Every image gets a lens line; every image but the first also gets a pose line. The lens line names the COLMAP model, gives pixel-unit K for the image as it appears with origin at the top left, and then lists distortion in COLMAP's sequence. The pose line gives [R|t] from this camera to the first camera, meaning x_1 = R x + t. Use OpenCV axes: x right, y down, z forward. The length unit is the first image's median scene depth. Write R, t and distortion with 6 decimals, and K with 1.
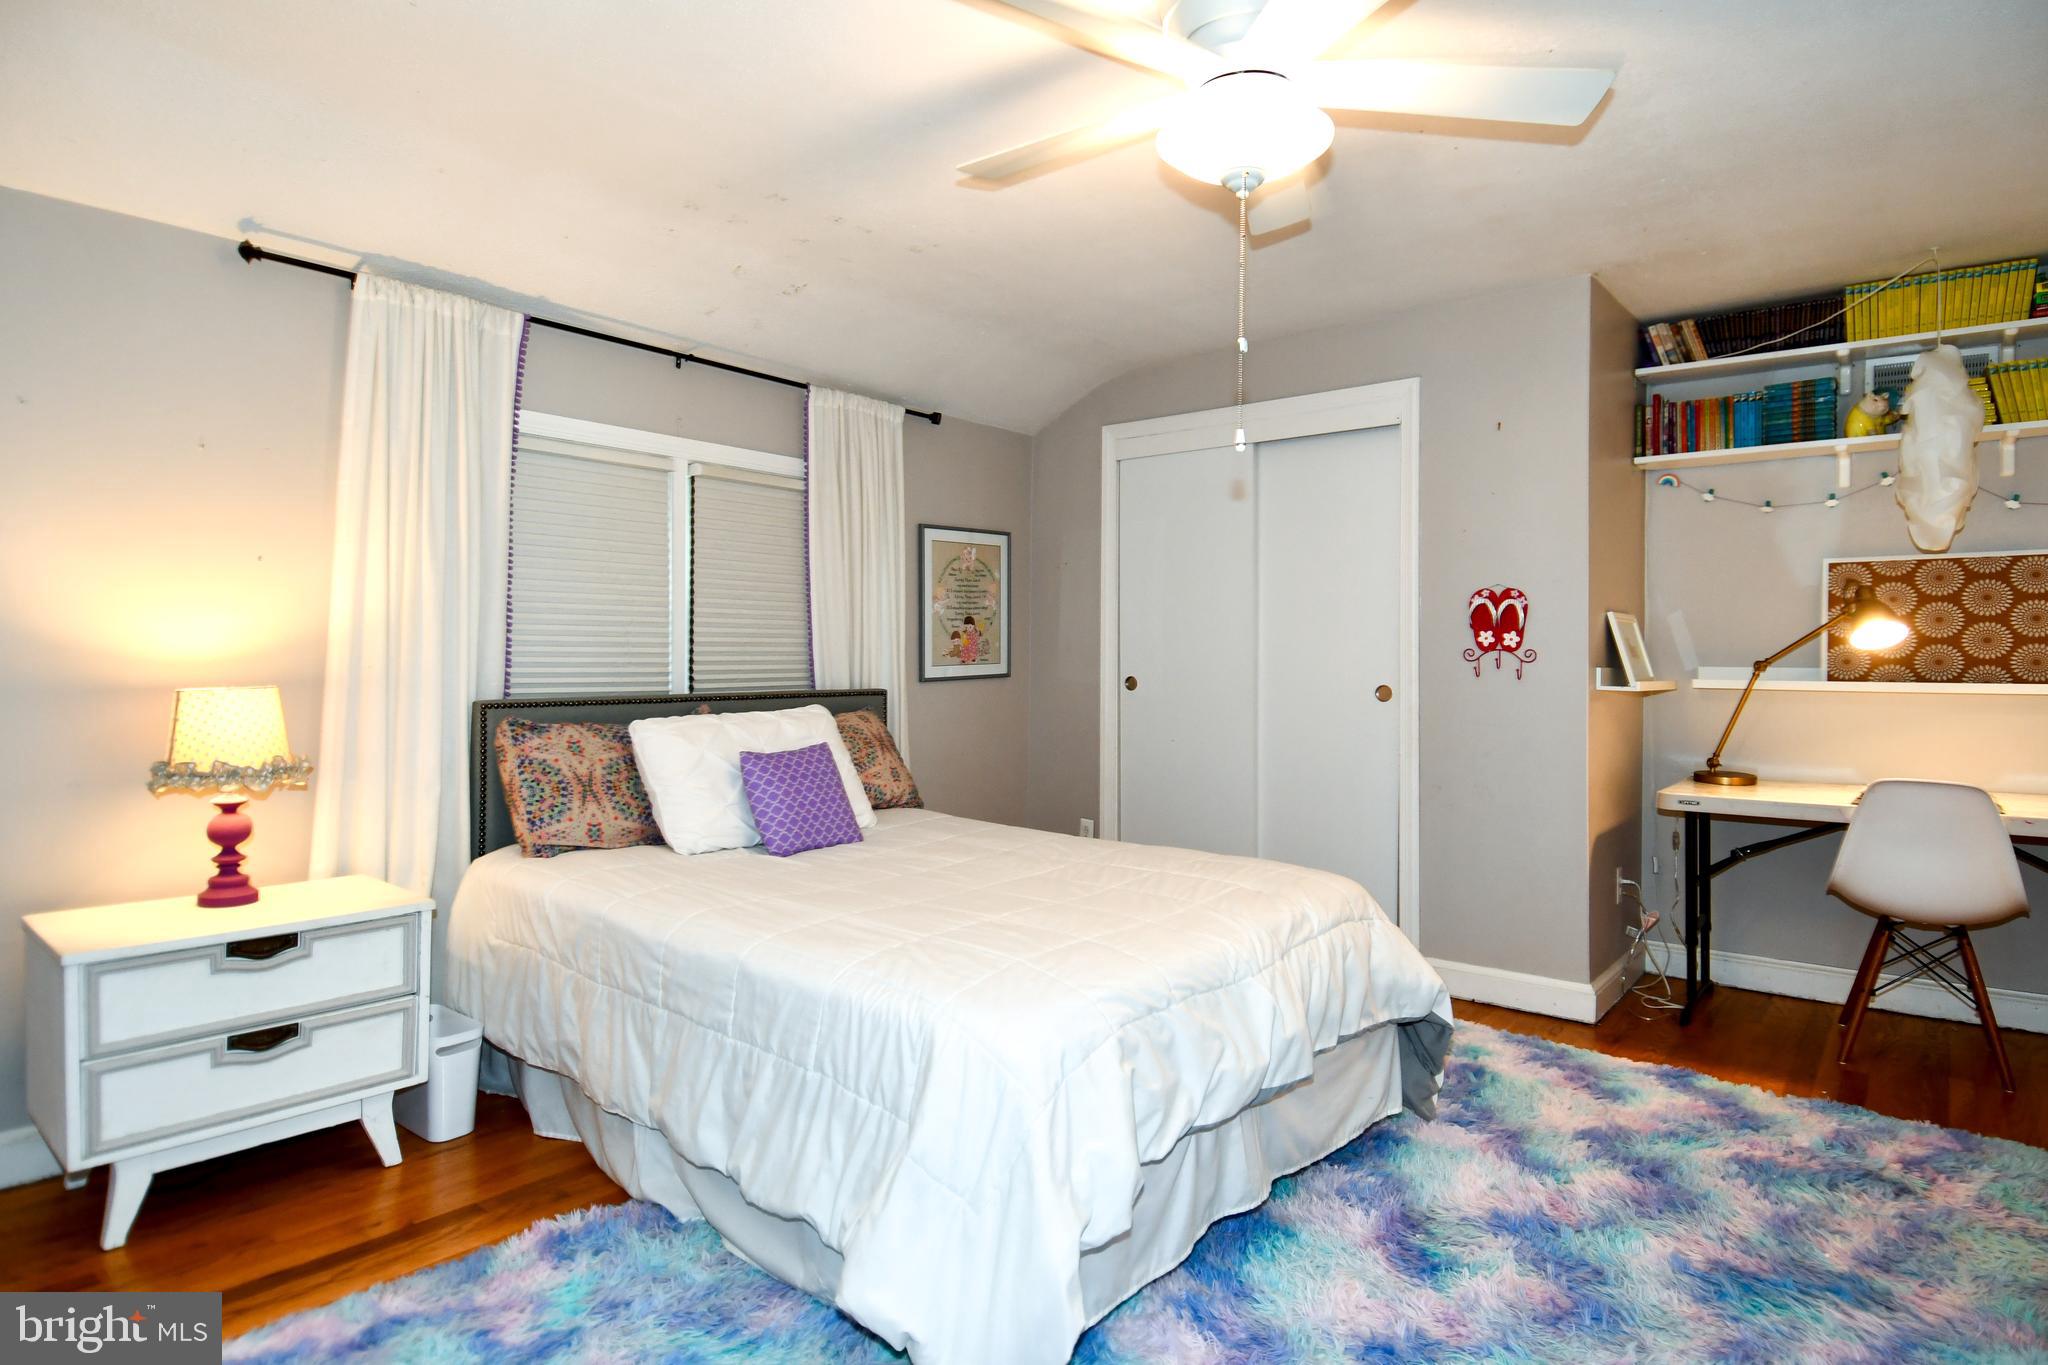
lens RADIAL K [[1108.7, 0, 1024.0], [0, 1108.7, 682.5], [0, 0, 1]] dist [0.041636, -0.052844]
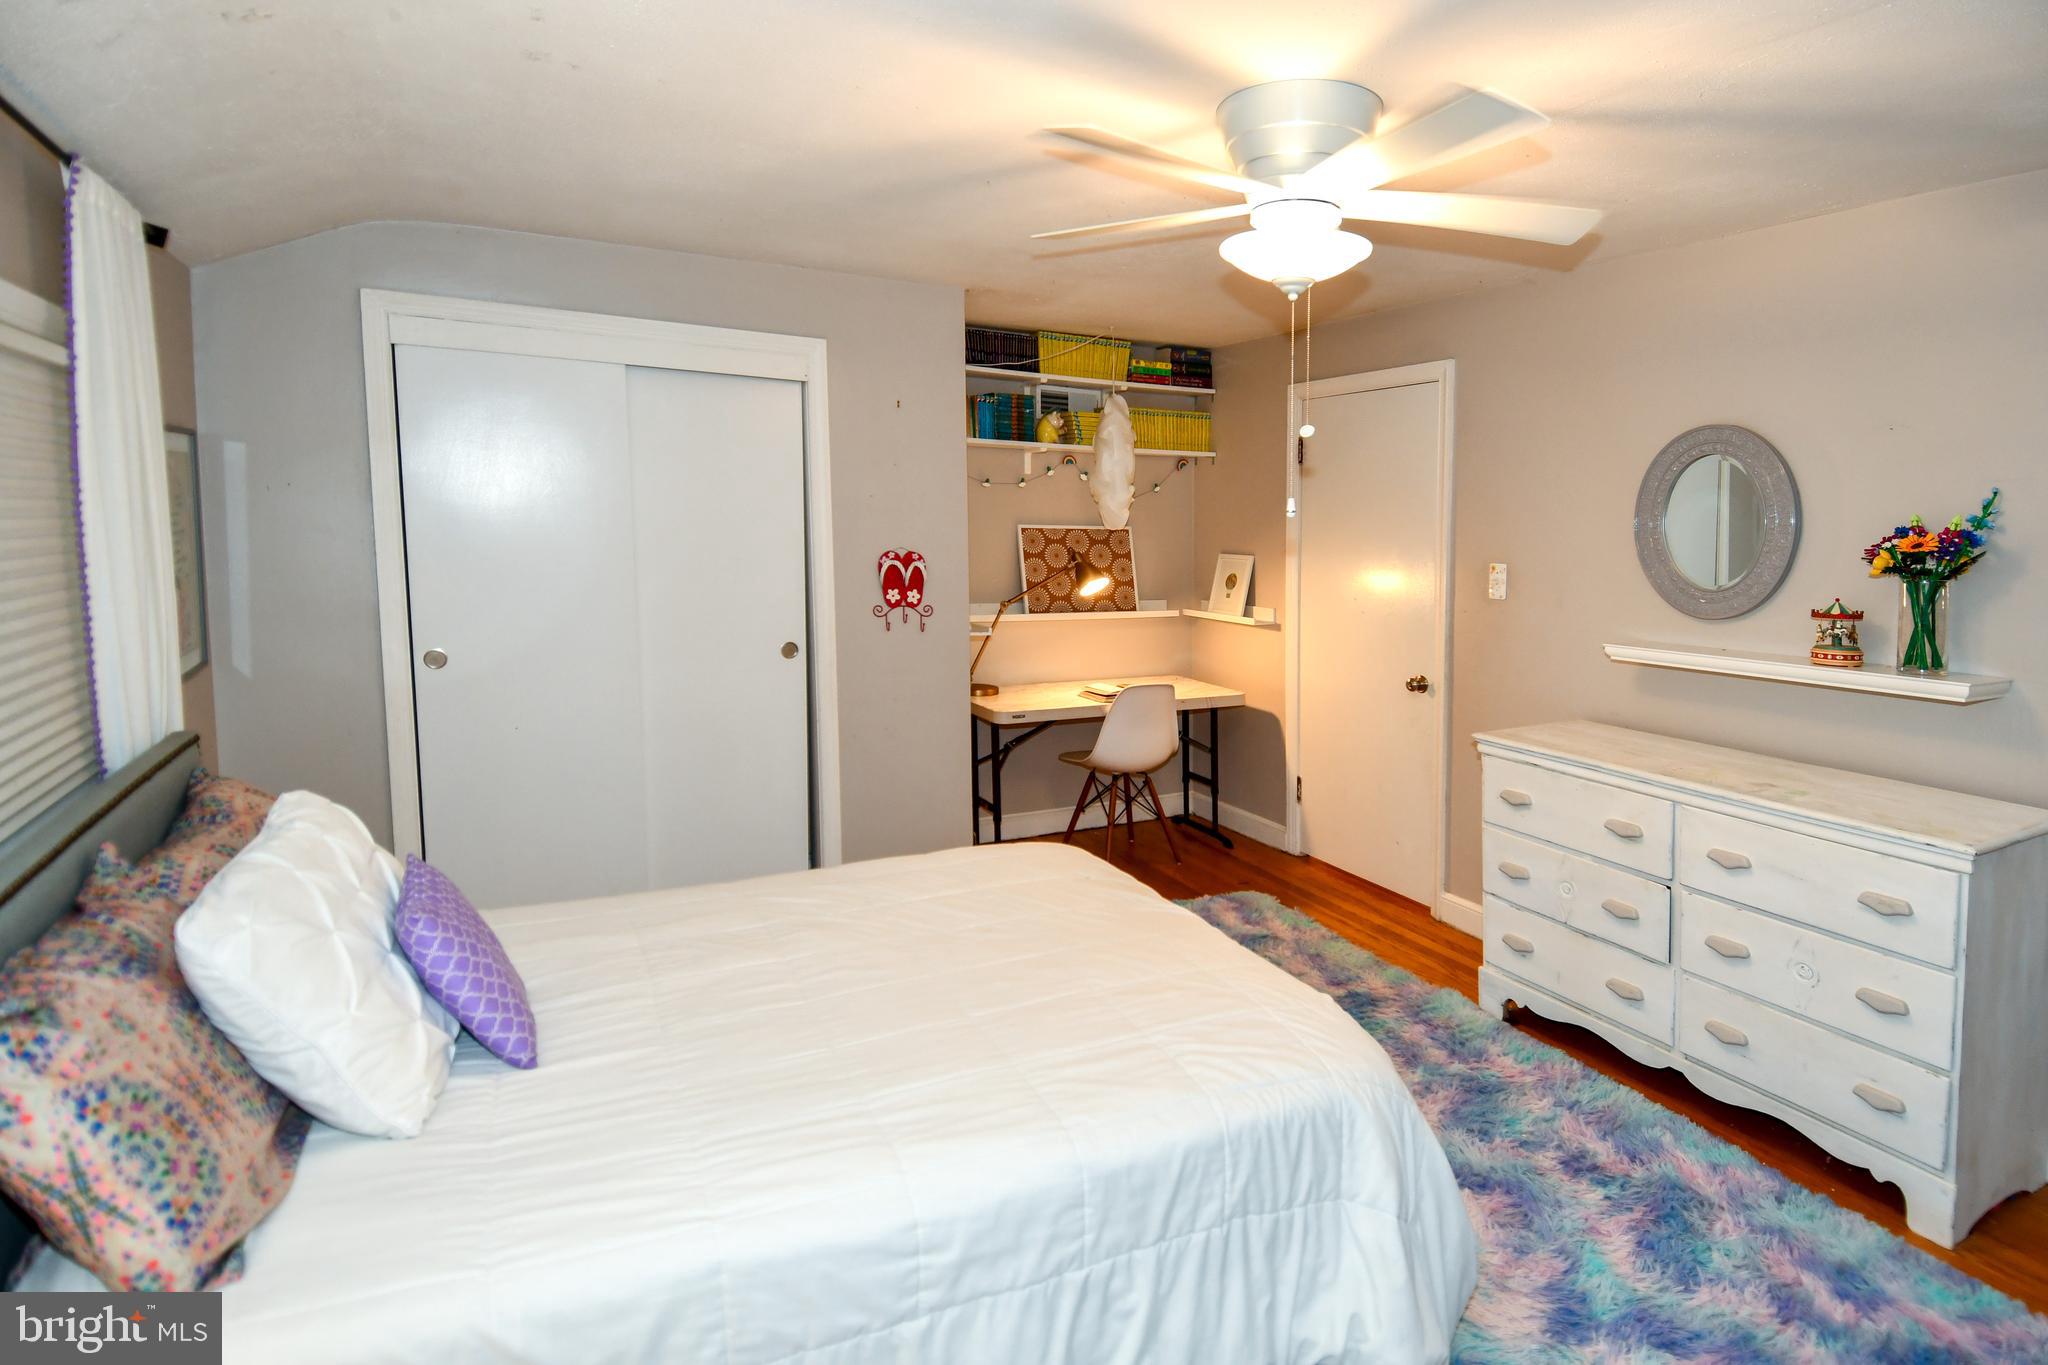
lens RADIAL K [[1080.0, 0, 1102.3], [0, 1080.0, 620.7], [0, 0, 1]] dist [0.040416, -0.047179]
pose [[0.373122, -0.075030, 0.924743, -0.512305], [0.005675, 0.996891, 0.078594, -0.099865], [-0.927765, -0.024077, 0.372388, 0.412413]]
